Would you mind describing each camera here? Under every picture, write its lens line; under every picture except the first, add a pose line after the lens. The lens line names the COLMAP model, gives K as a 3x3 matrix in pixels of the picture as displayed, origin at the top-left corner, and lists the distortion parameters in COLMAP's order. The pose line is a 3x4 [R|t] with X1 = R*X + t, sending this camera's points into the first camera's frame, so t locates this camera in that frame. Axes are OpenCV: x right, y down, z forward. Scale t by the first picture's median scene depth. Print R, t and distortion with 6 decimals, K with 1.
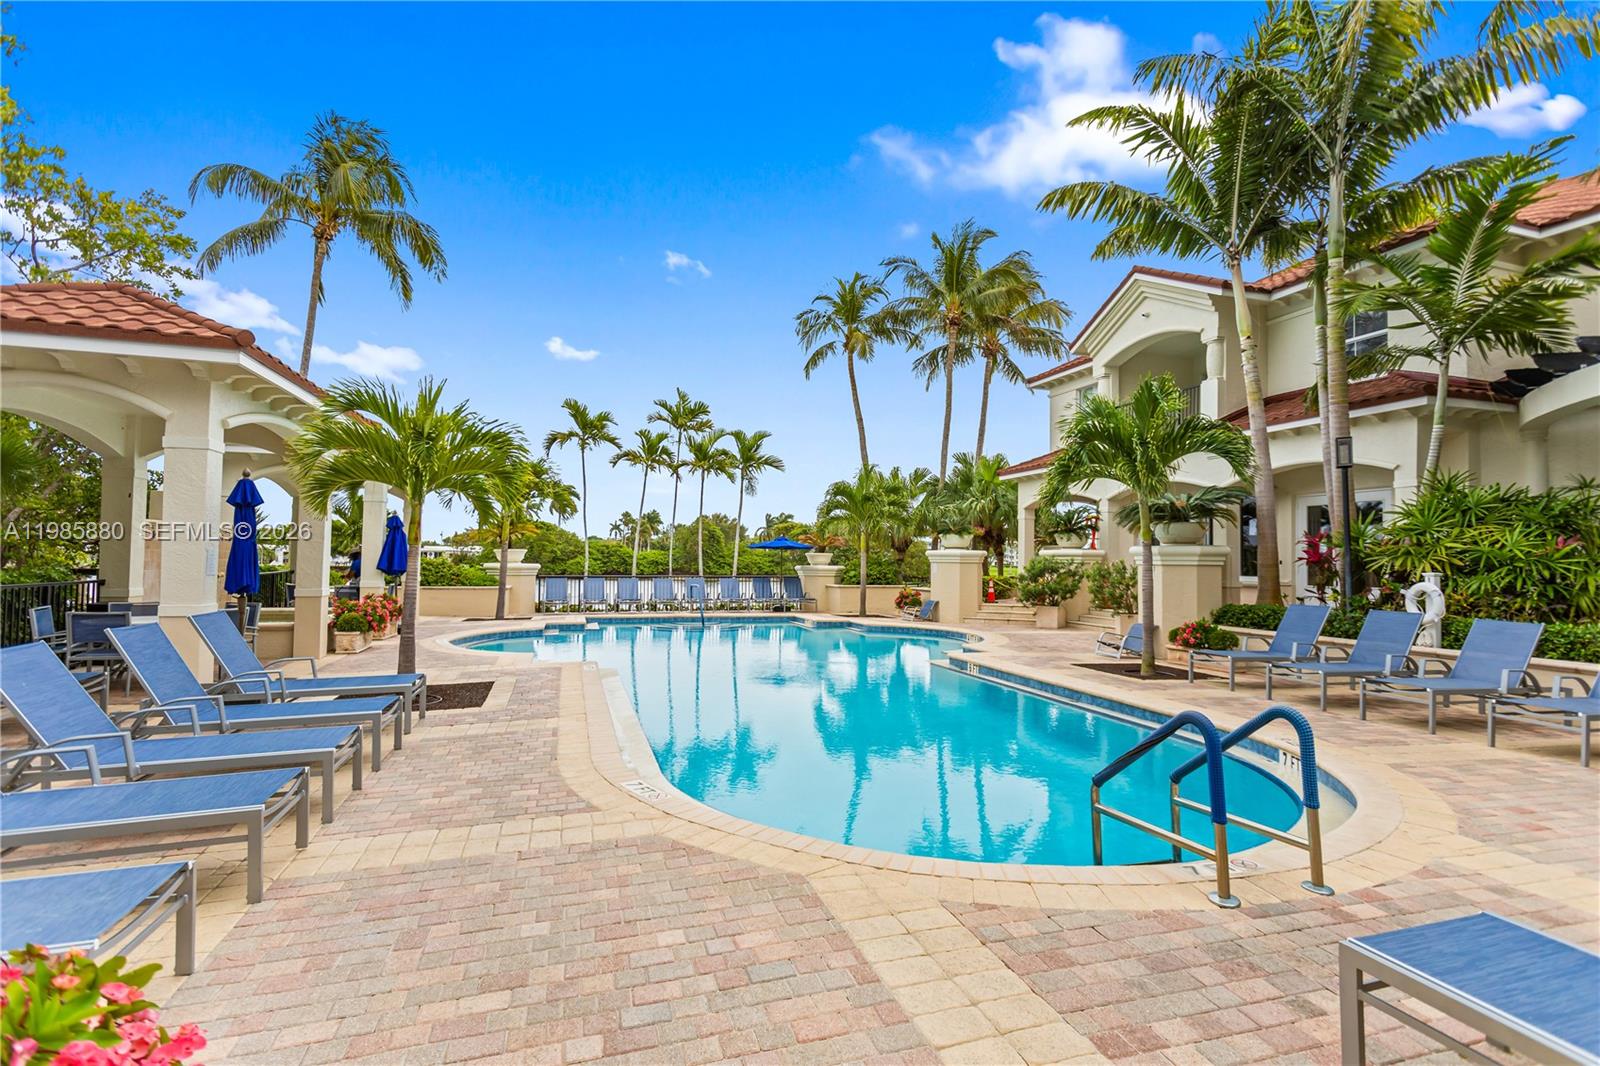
lens RADIAL K [[775.4, 0, 810.0], [0, 775.4, 535.4], [0, 0, 1]] dist [0.001480, 0.002887]
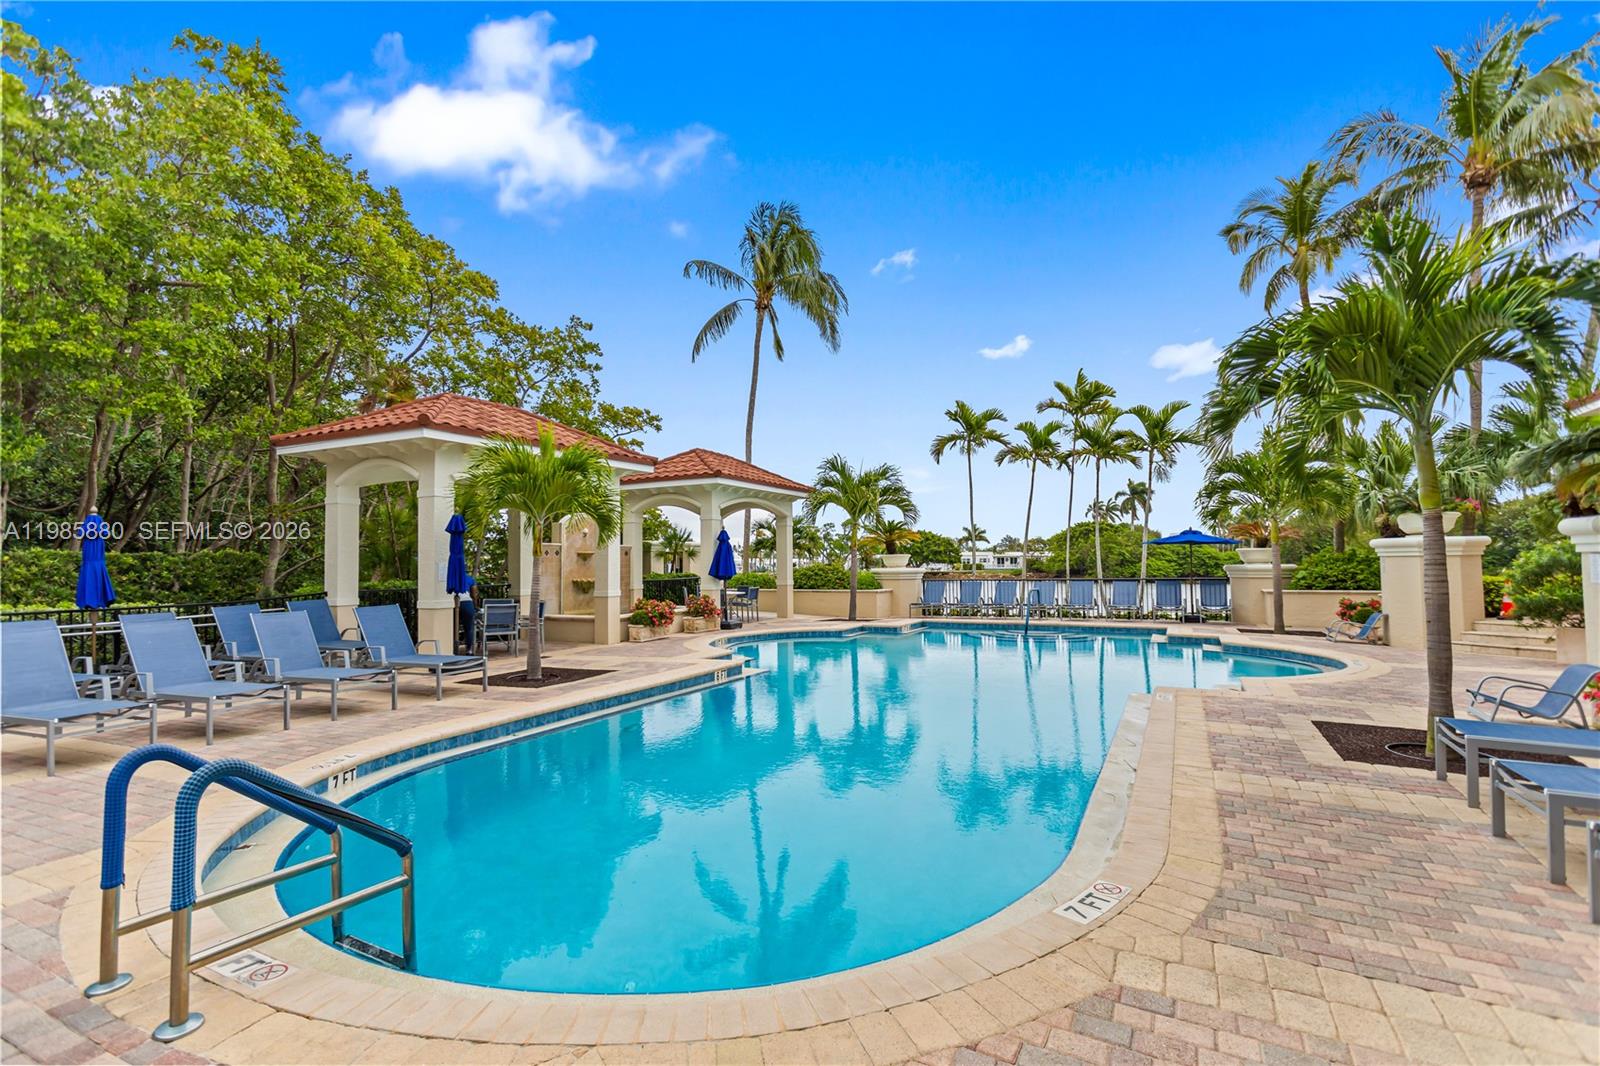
lens RADIAL K [[775.4, 0, 788.2], [0, 775.4, 533.4], [0, 0, 1]] dist [0.001480, 0.002887]
pose [[0.701869, -0.047205, -0.710740, 0.238187], [0.041928, 0.998809, -0.024933, 0.007889], [0.711071, -0.012300, 0.703013, 0.138312]]
